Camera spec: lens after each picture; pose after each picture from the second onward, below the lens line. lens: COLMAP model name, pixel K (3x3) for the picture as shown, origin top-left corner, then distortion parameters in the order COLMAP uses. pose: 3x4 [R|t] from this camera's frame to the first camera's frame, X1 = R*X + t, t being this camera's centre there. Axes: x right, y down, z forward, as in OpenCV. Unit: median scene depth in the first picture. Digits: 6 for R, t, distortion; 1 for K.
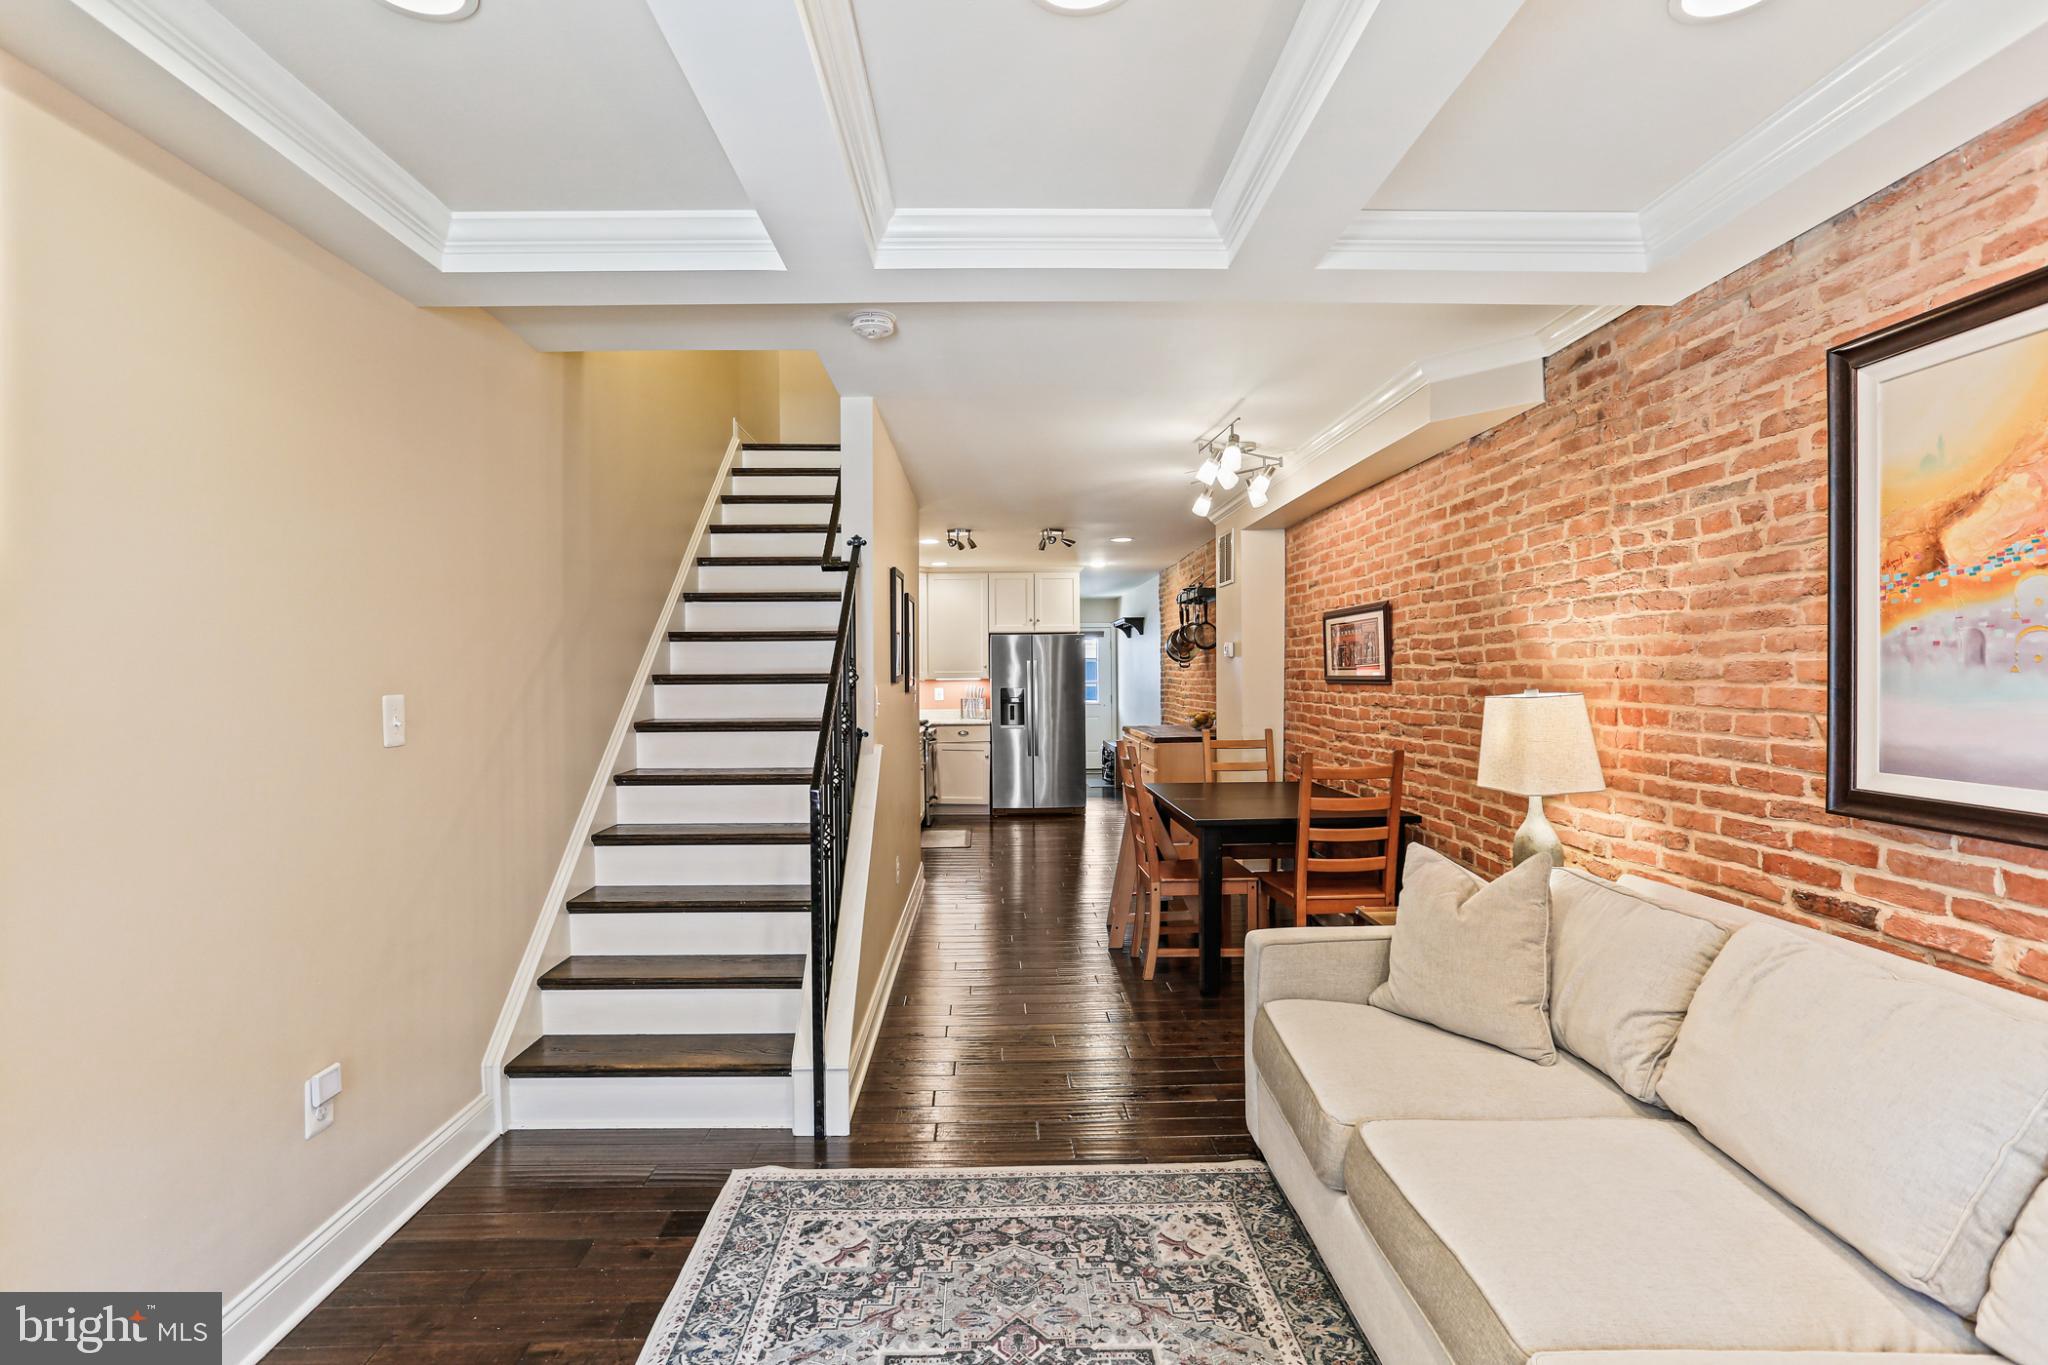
lens RADIAL K [[988.1, 0, 1012.3], [0, 988.1, 684.7], [0, 0, 1]] dist [-0.056793, 0.027667]
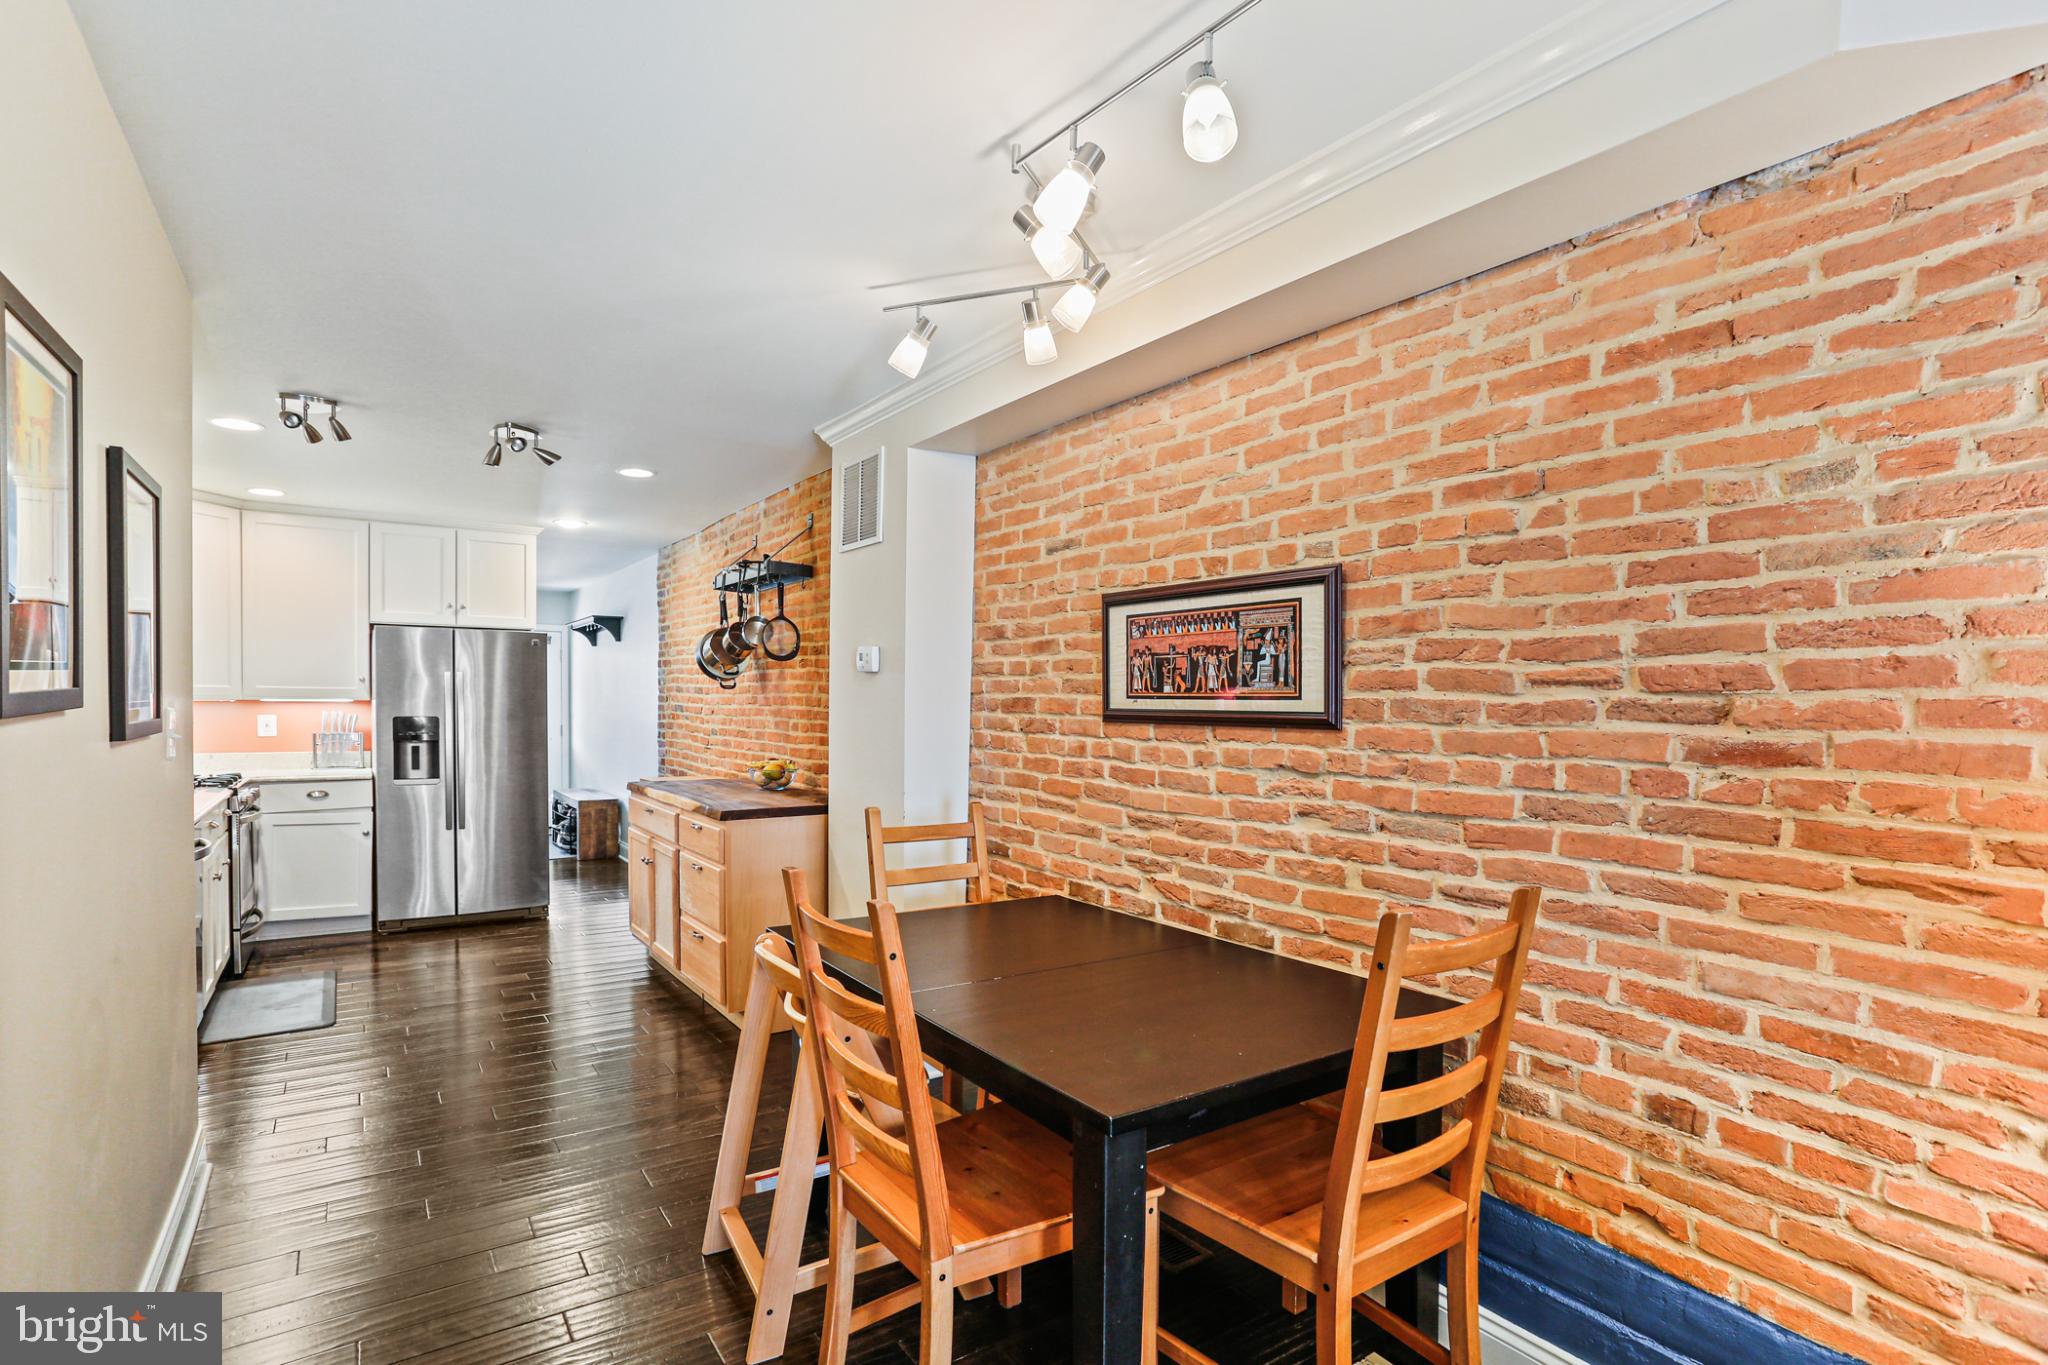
lens RADIAL K [[988.1, 0, 1022.9], [0, 988.1, 729.0], [0, 0, 1]] dist [-0.056793, 0.027667]
pose [[0.837350, 0.001962, 0.546664, -0.023615], [-0.012905, 0.999786, 0.016180, -0.005524], [-0.546515, -0.020603, 0.837196, 0.536553]]
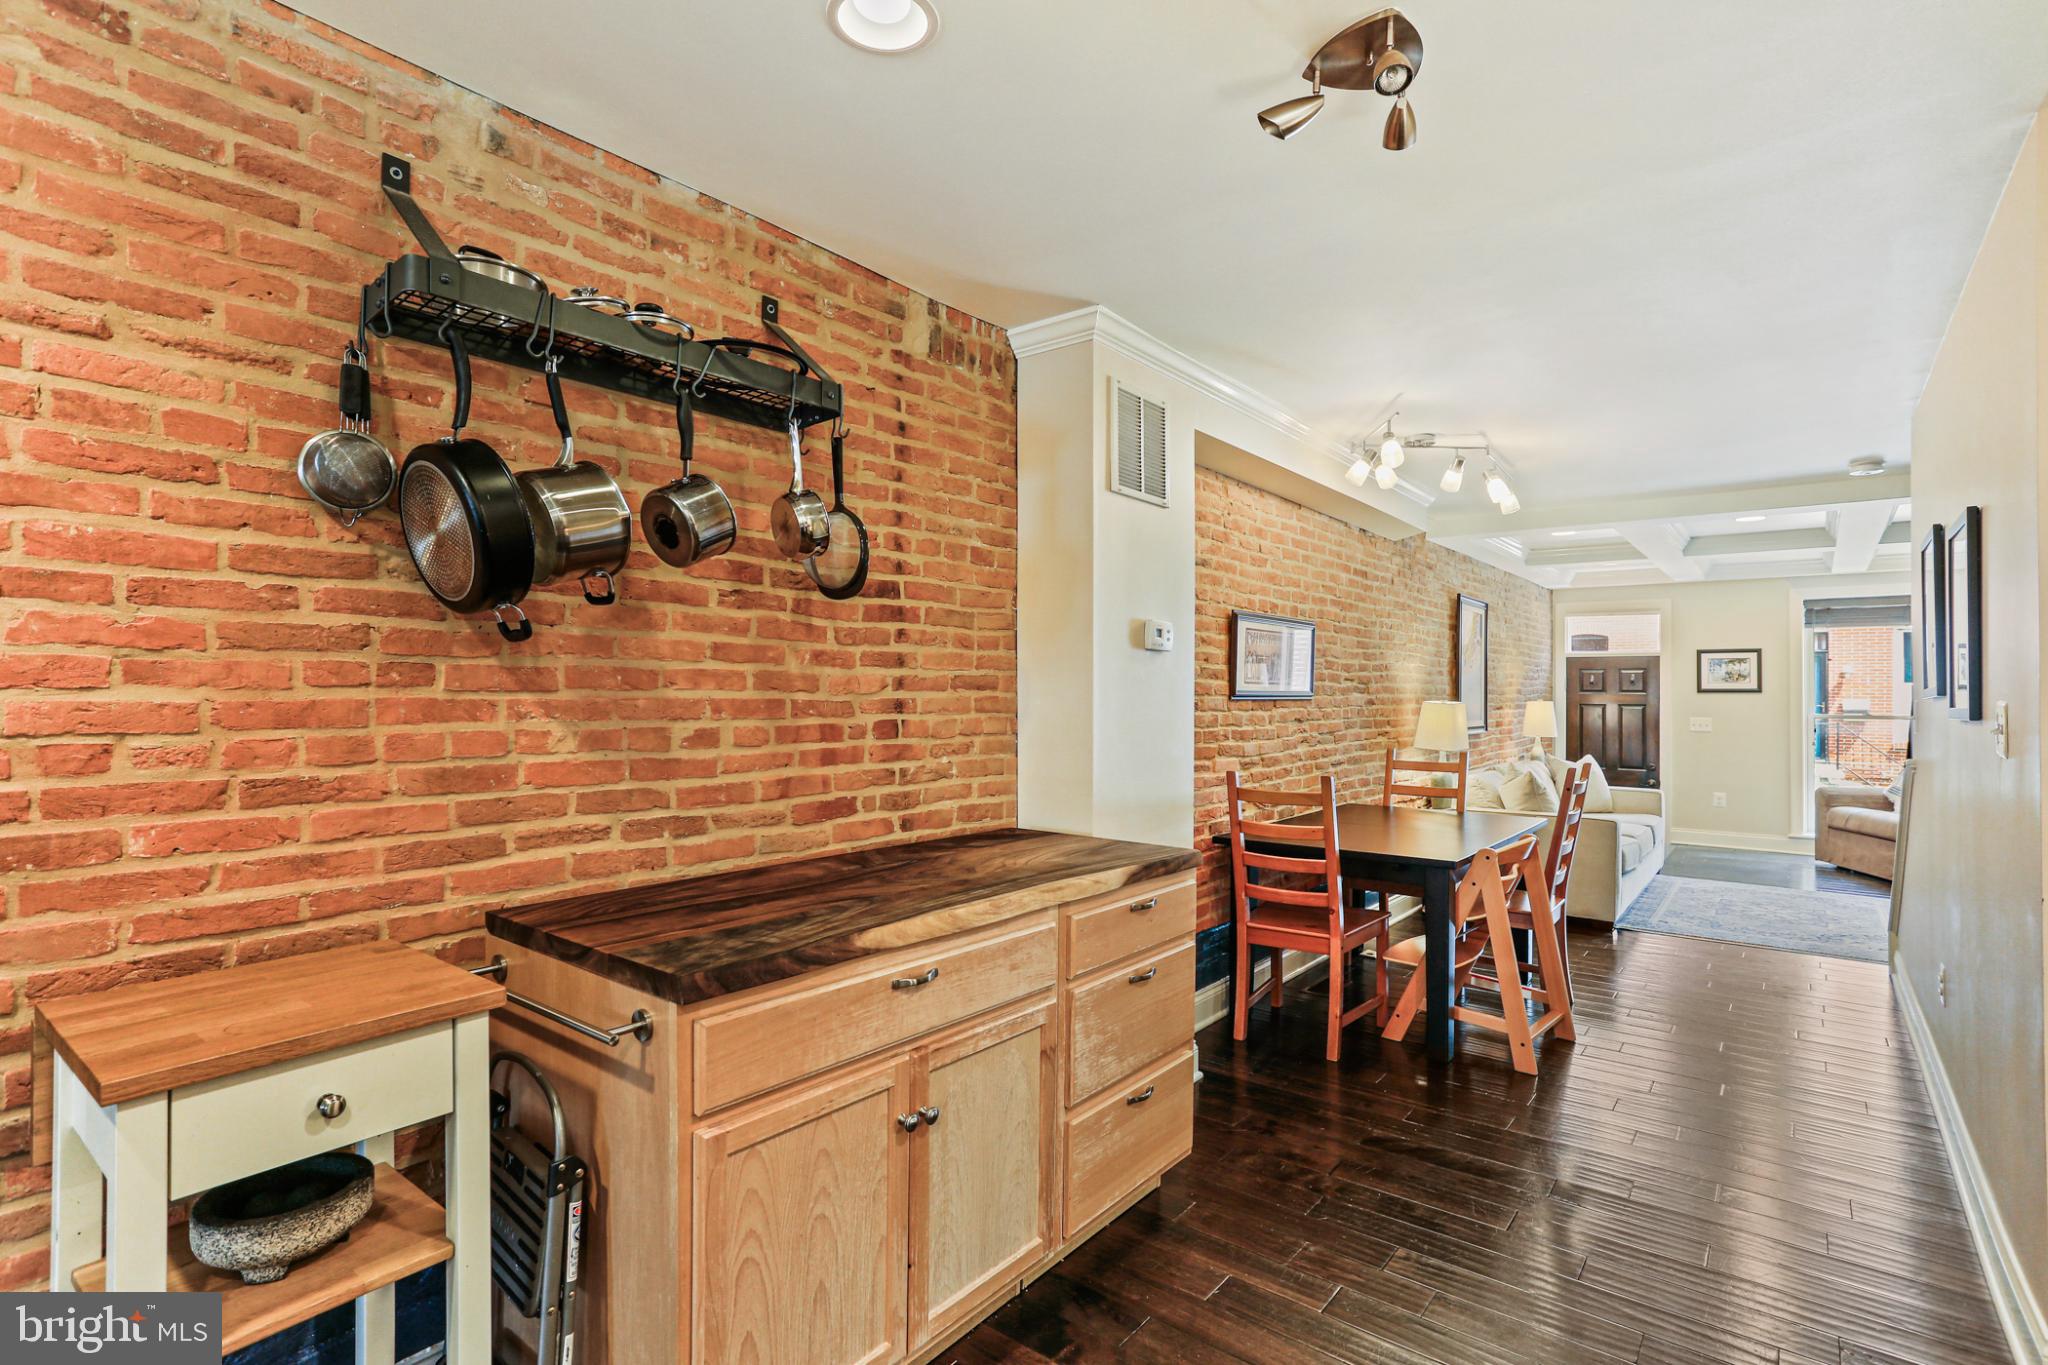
lens RADIAL K [[988.1, 0, 1011.2], [0, 988.1, 685.1], [0, 0, 1]] dist [-0.056793, 0.027667]
pose [[-0.756506, 0.011455, 0.653886, -0.059615], [0.007936, 0.999934, -0.008335, -0.007864], [-0.653939, -0.001116, -0.756547, 1.649049]]
